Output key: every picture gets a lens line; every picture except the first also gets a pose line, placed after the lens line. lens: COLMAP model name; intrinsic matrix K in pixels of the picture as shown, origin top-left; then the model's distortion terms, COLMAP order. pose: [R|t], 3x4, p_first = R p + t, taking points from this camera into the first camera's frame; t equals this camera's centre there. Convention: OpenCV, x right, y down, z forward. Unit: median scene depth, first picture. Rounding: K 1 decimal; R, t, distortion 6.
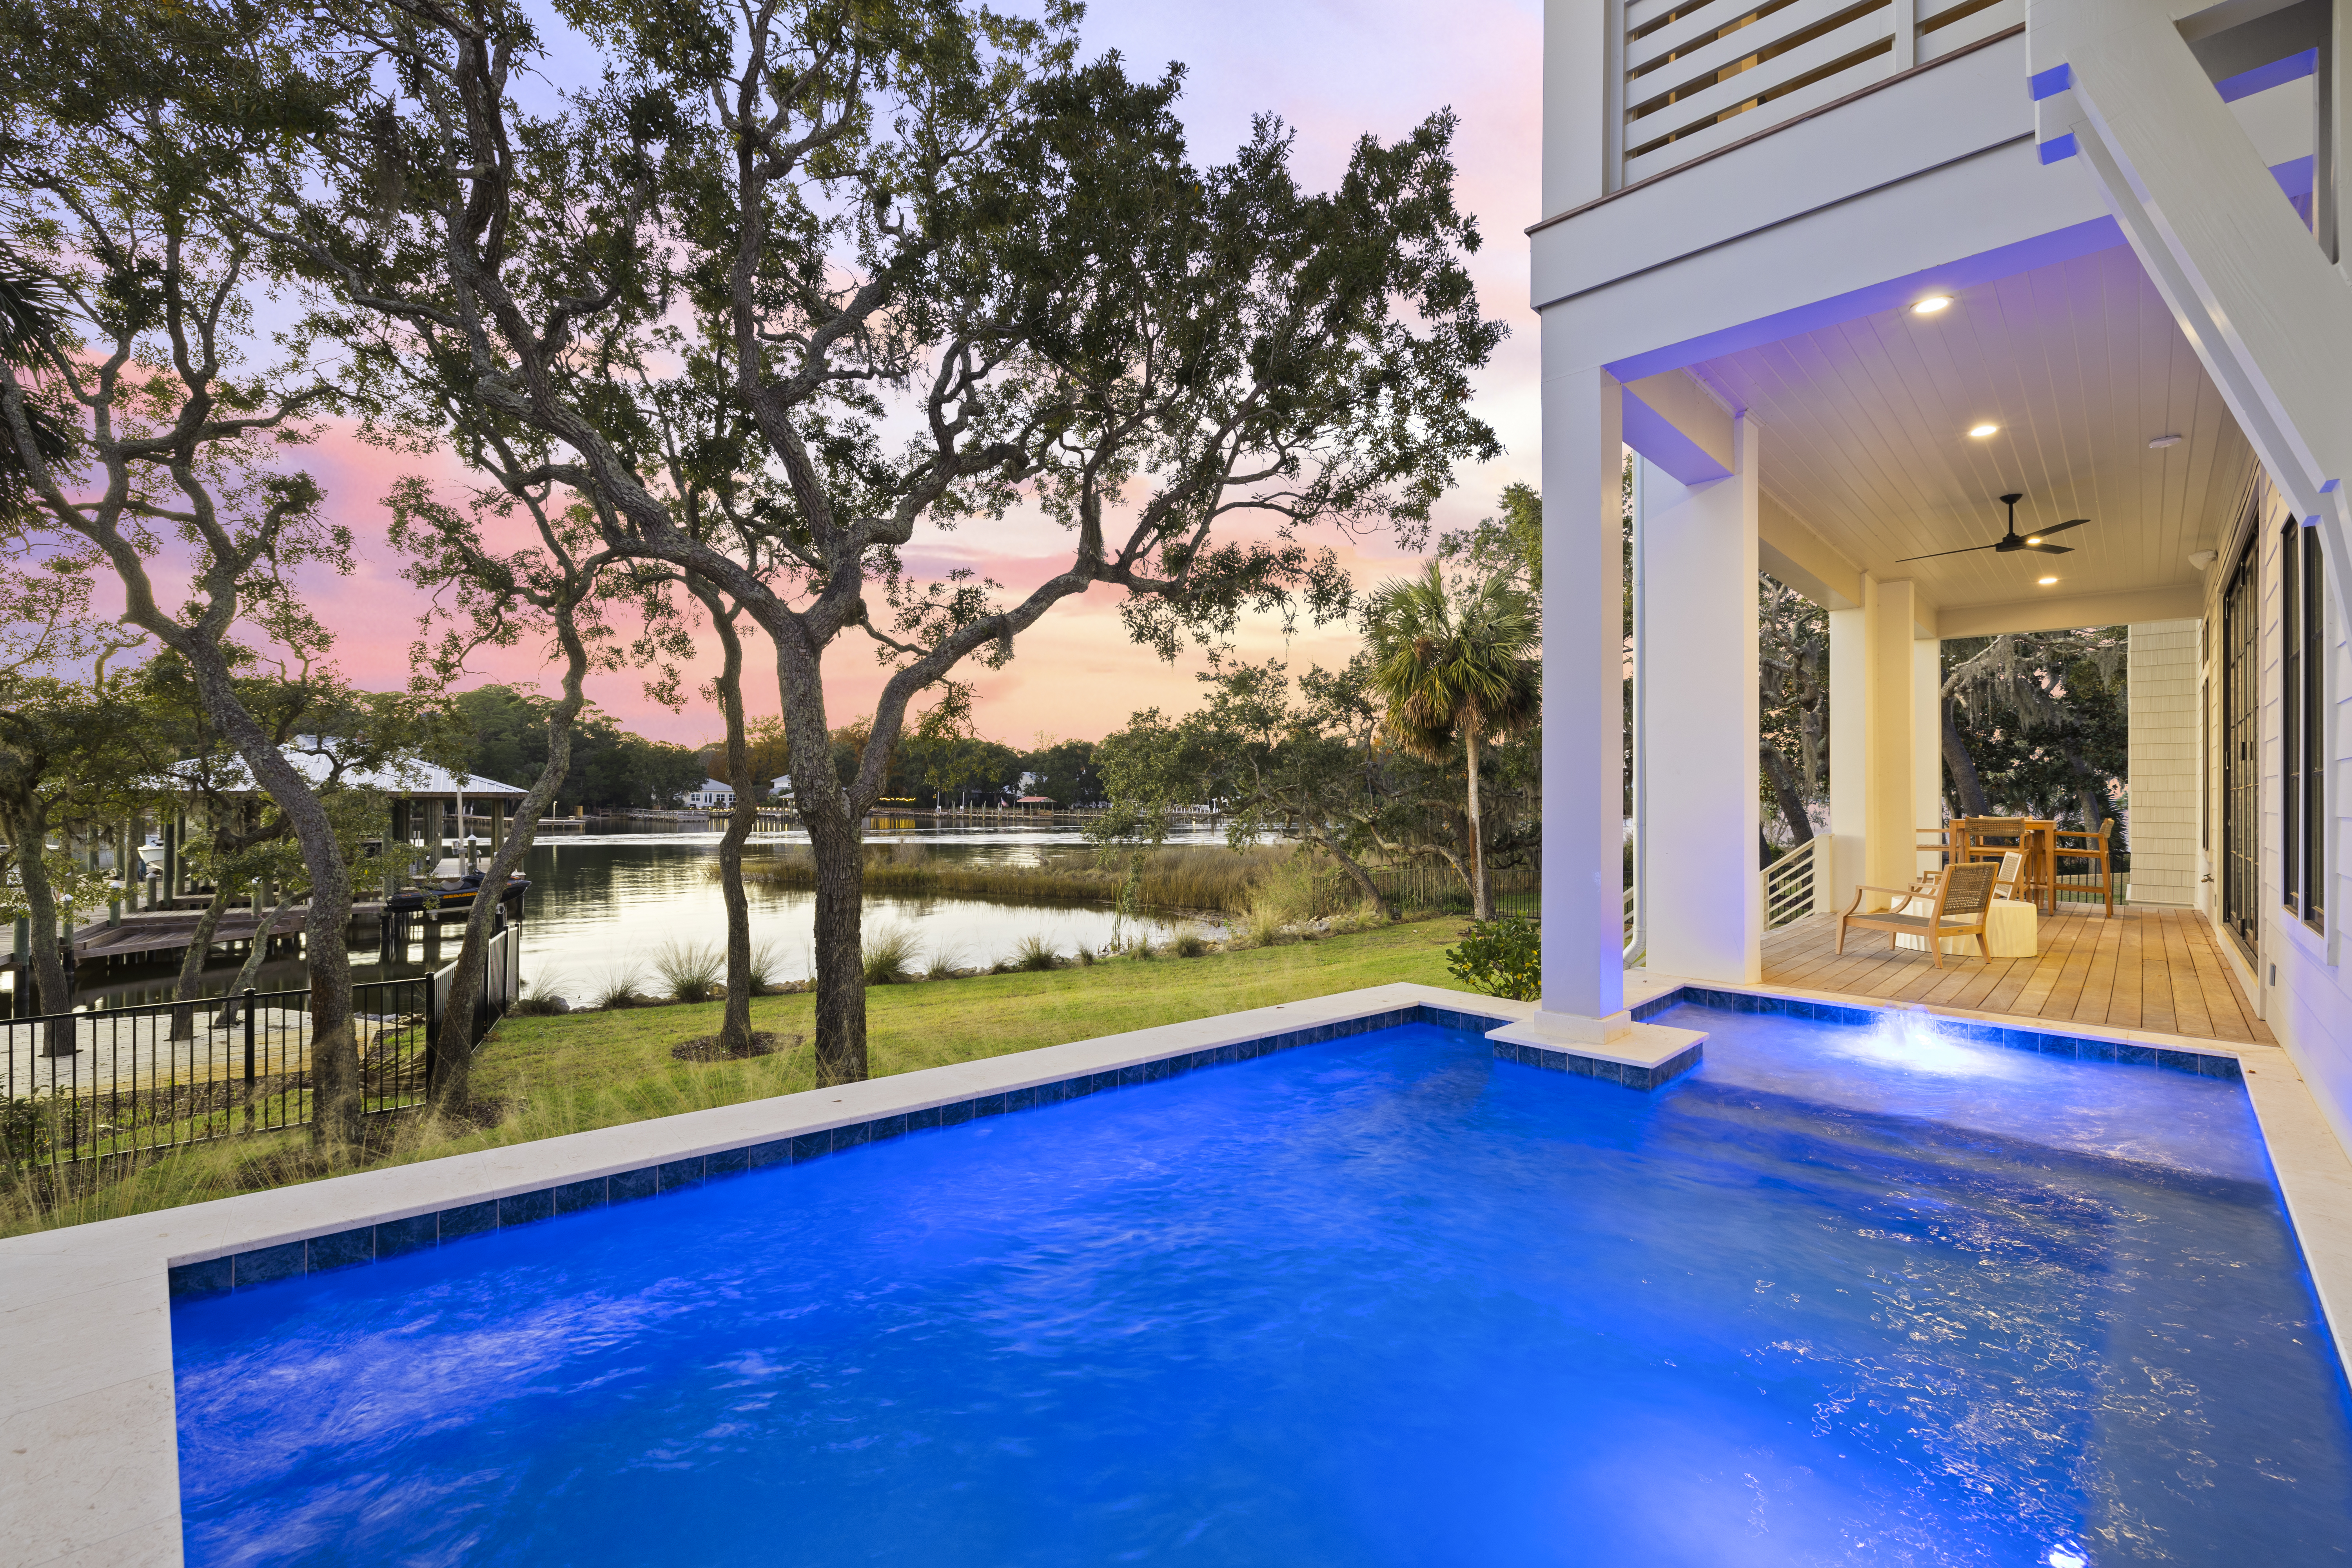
lens RADIAL K [[991.6, 0, 1170.9], [0, 991.6, 795.3], [0, 0, 1]] dist [0.000092, -0.003732]
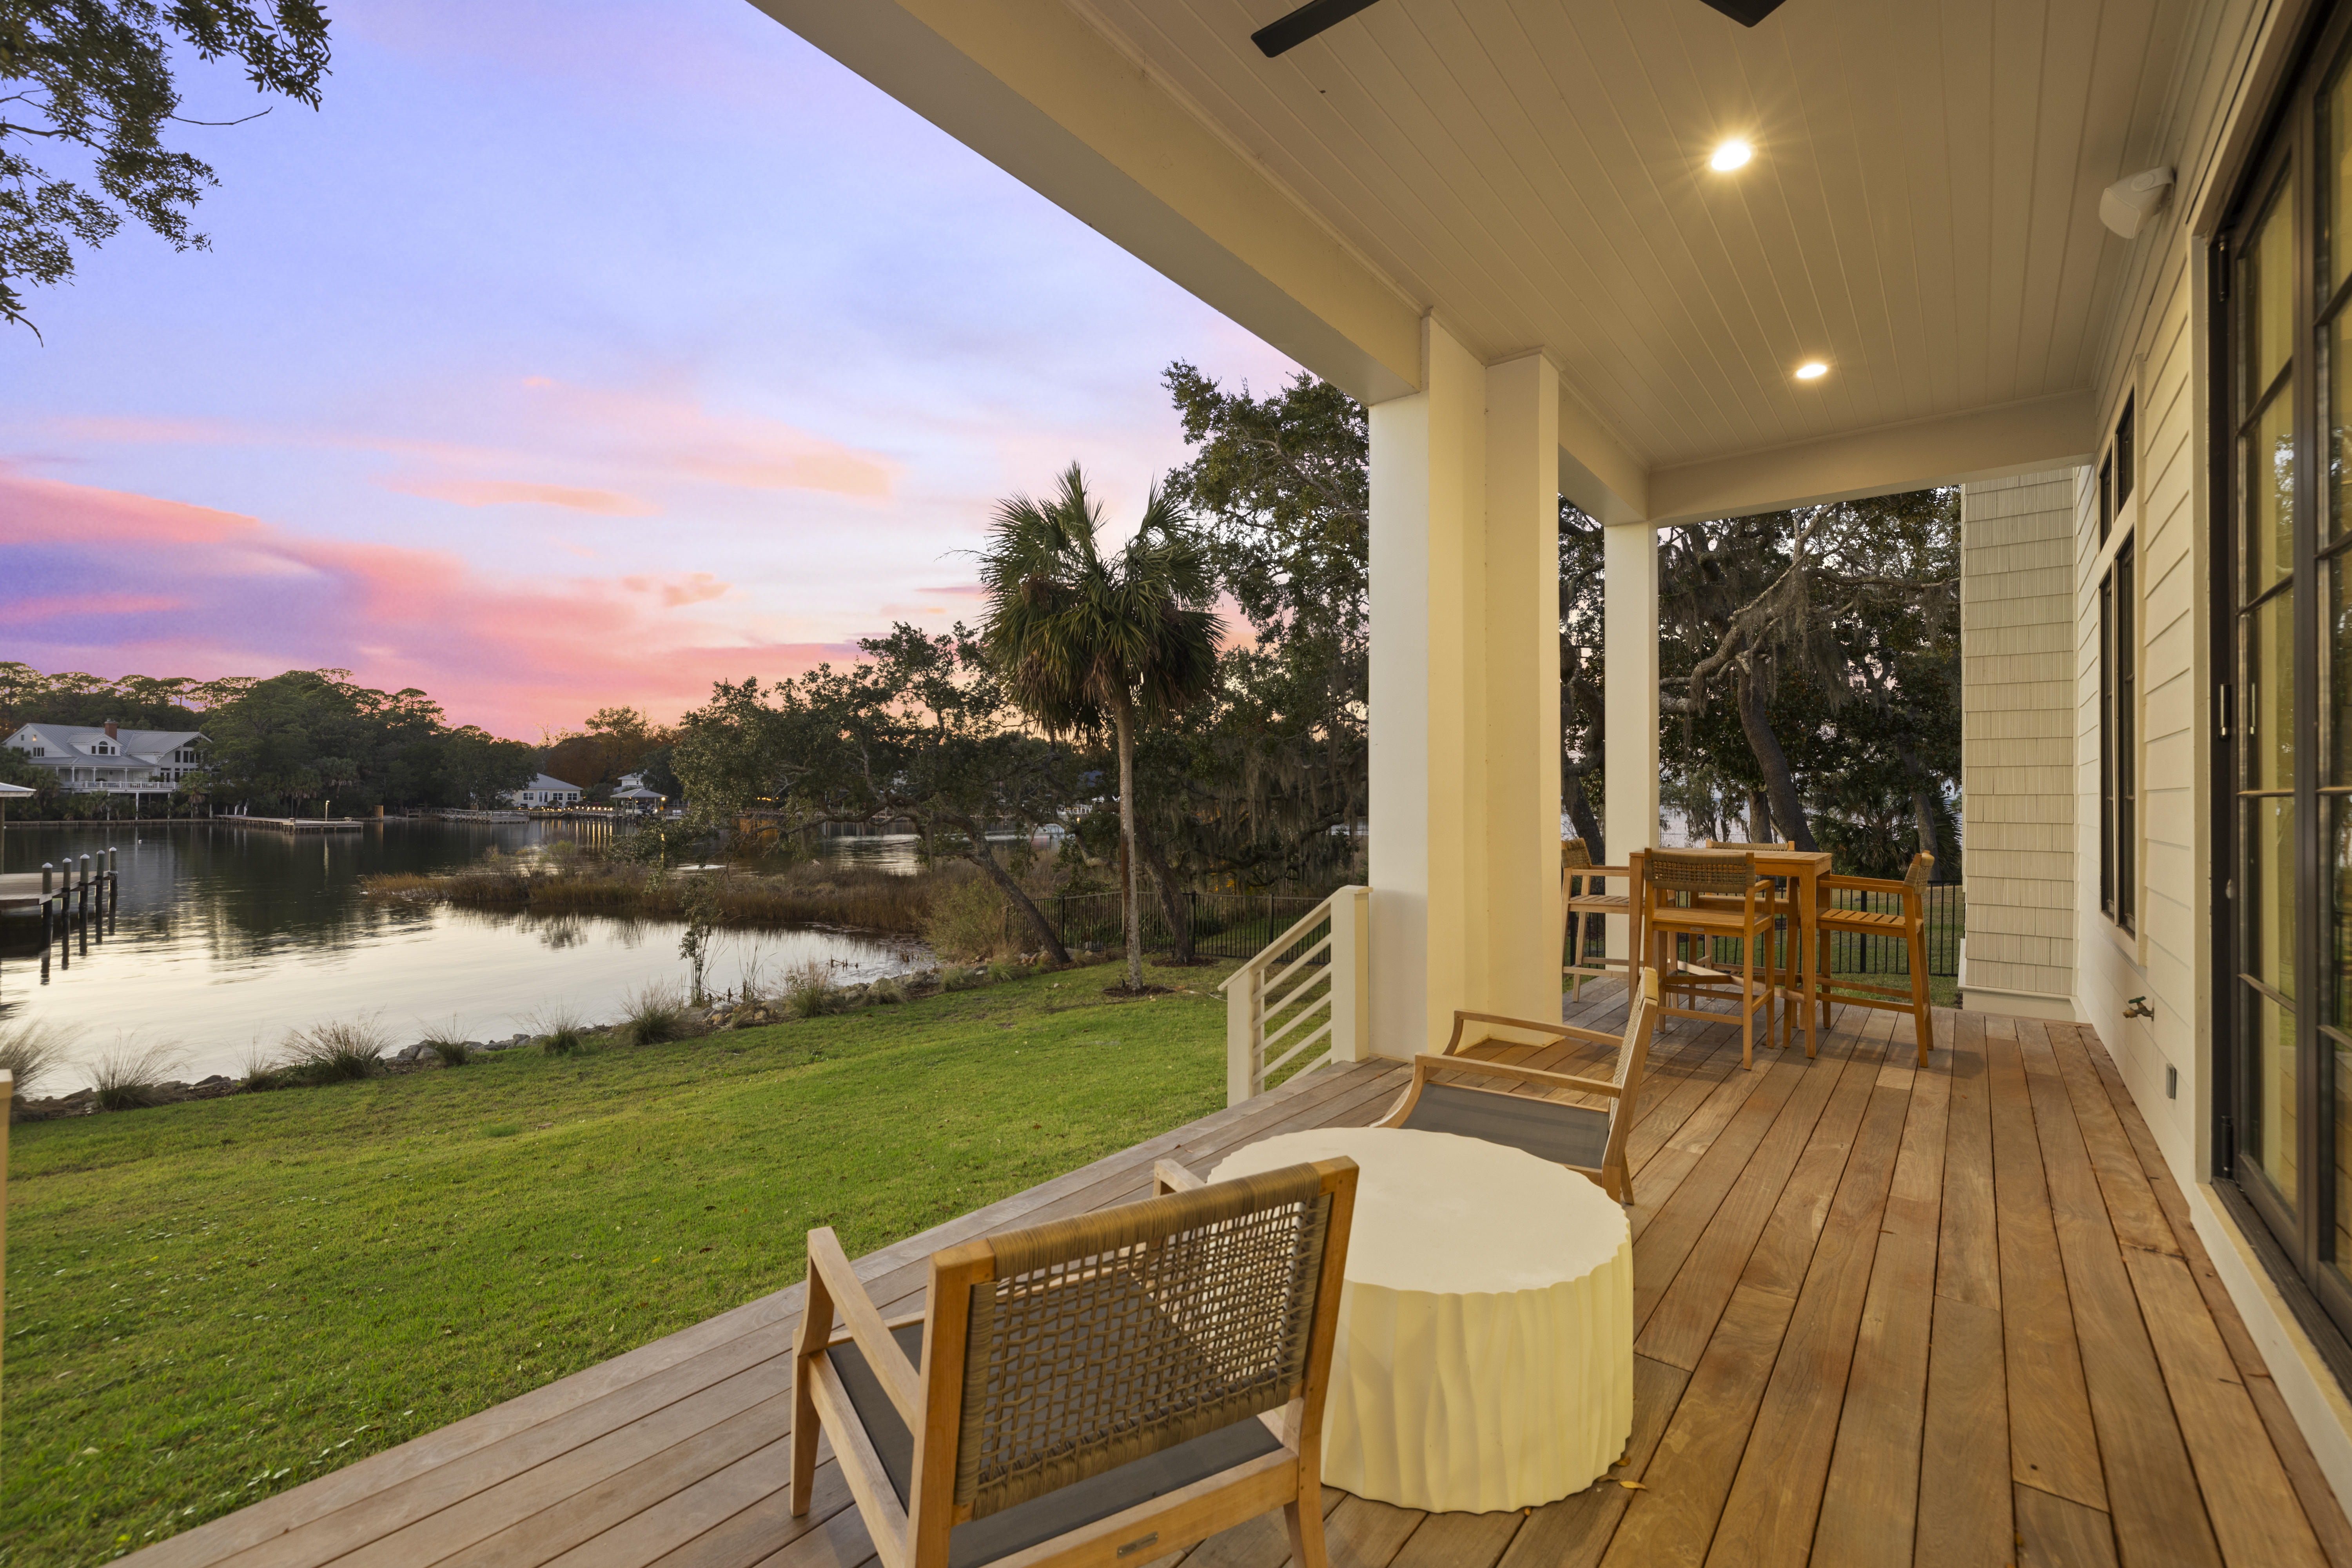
lens RADIAL K [[991.6, 0, 1170.9], [0, 991.6, 795.3], [0, 0, 1]] dist [0.000092, -0.003732]
pose [[0.995488, 0.001972, 0.094871, 0.172865], [-0.002001, 0.999998, 0.000211, -0.001100], [-0.094870, -0.000399, 0.995490, 0.178399]]
